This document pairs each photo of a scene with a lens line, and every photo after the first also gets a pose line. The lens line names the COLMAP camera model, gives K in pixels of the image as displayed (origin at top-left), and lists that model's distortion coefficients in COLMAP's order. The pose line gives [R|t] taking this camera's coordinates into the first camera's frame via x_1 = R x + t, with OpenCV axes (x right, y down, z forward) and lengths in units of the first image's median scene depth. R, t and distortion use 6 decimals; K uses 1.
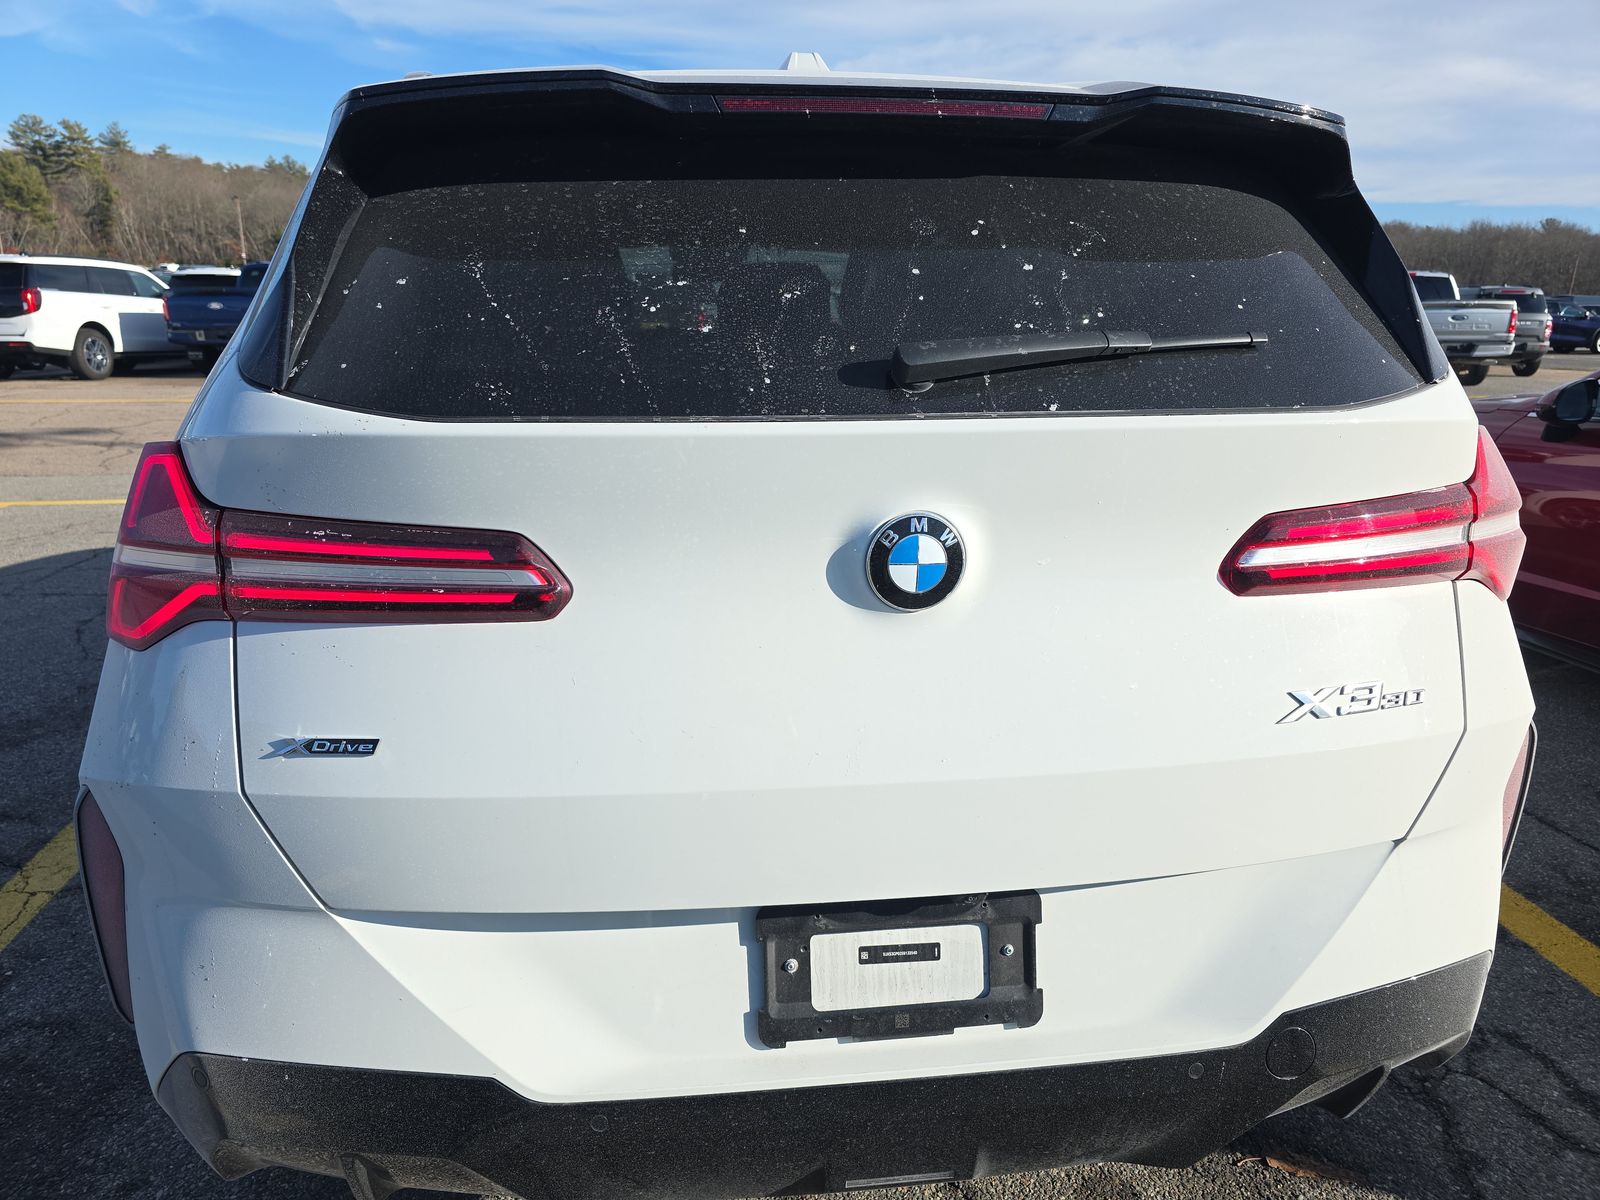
lens RADIAL K [[1085.1, 0, 800.0], [0, 1085.1, 600.0], [0, 0, 1]] dist [0.004917, -0.001959]
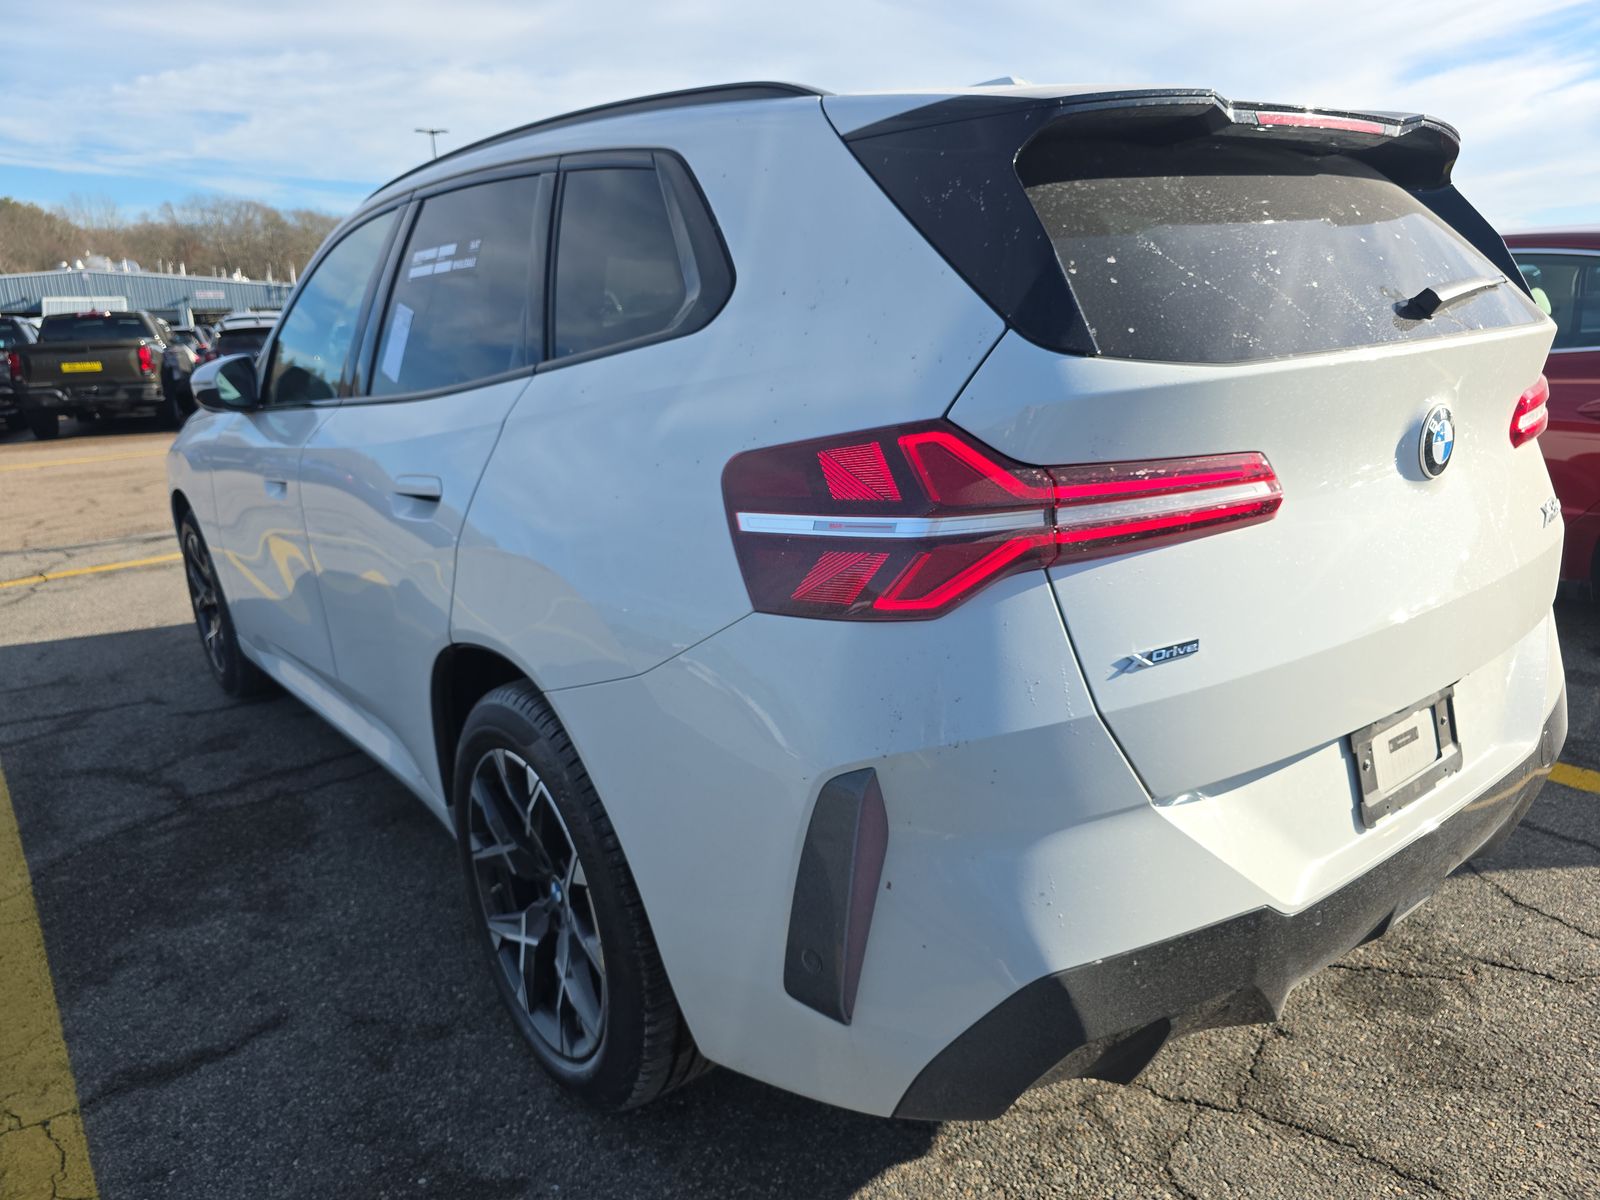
lens RADIAL K [[1041.6, 0, 799.9], [0, 1041.6, 590.6], [0, 0, 1]] dist [0.044321, -0.000168]
pose [[0.871291, -0.174879, 0.458551, -1.192014], [0.187171, 0.982145, 0.018922, -0.025129], [-0.453673, 0.069341, 0.888467, 0.159613]]
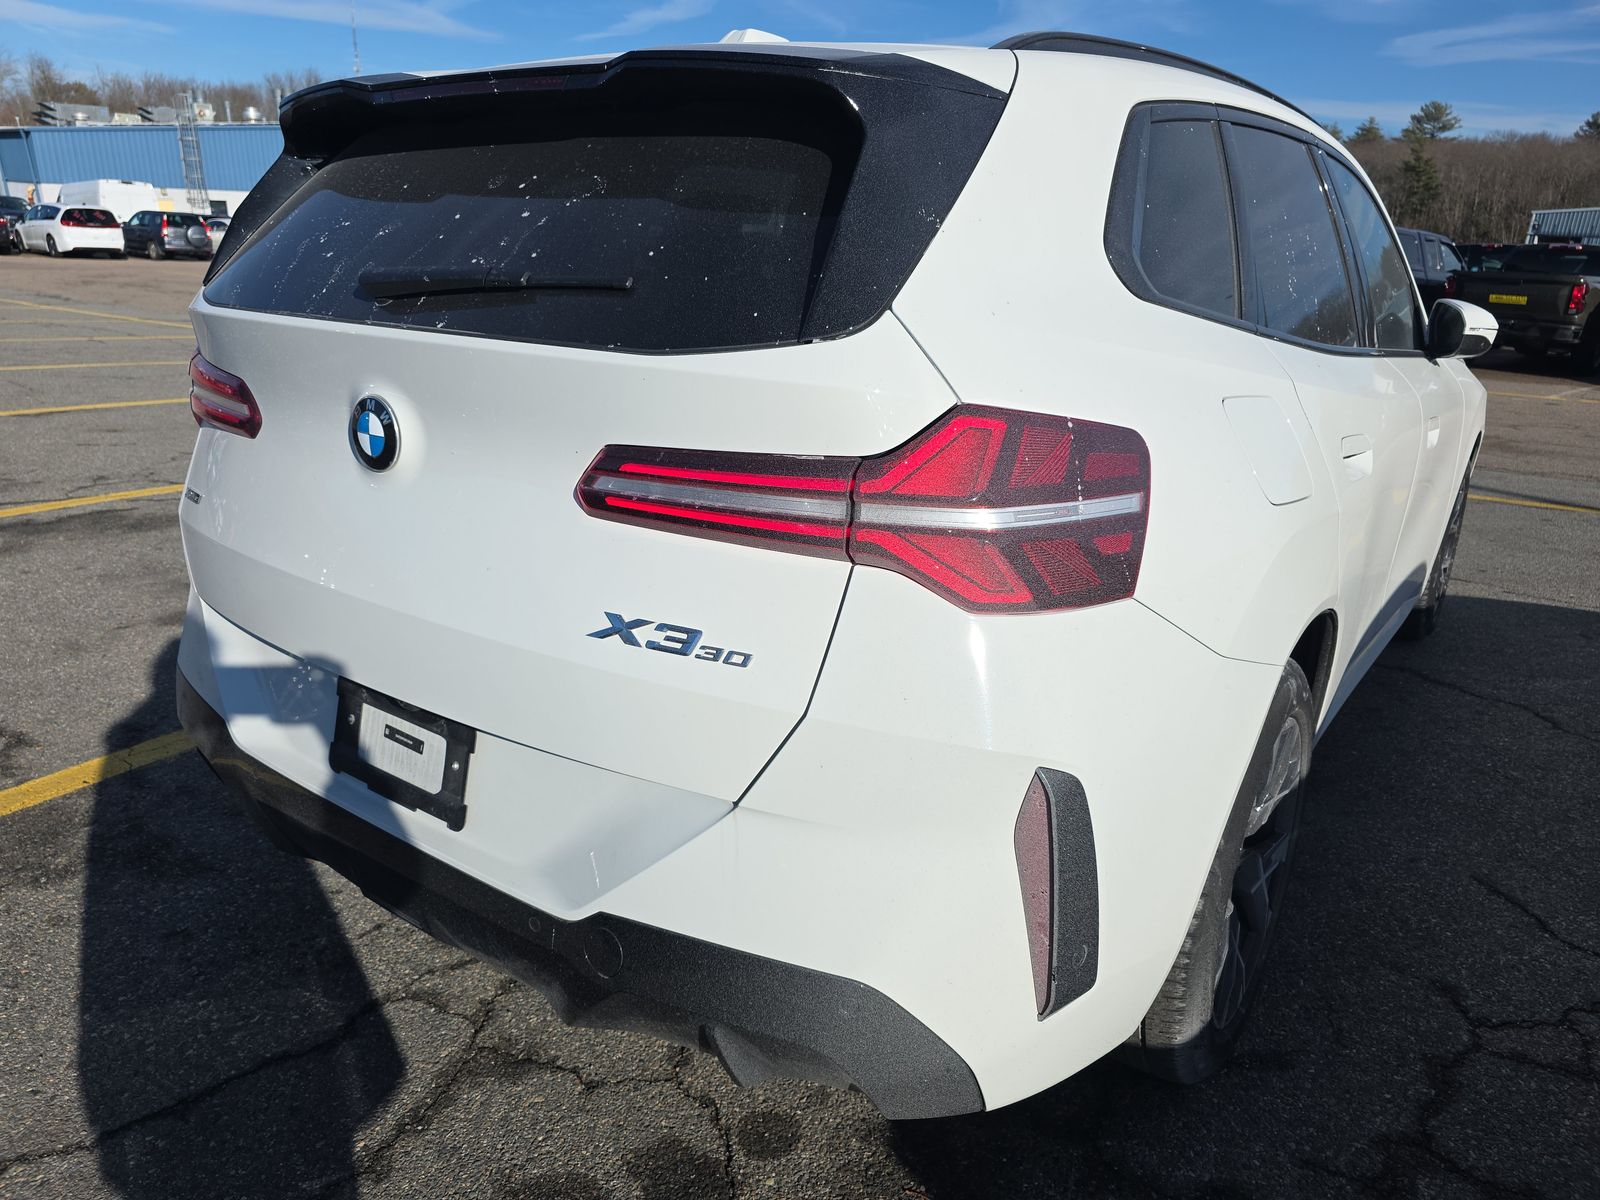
lens RADIAL K [[1085.1, 0, 800.0], [0, 1085.1, 600.0], [0, 0, 1]] dist [0.004917, -0.001959]
pose [[0.738653, 0.230776, -0.633352, 1.296871], [-0.216879, 0.970974, 0.100859, -0.078825], [0.638244, 0.062861, 0.767263, 0.297194]]
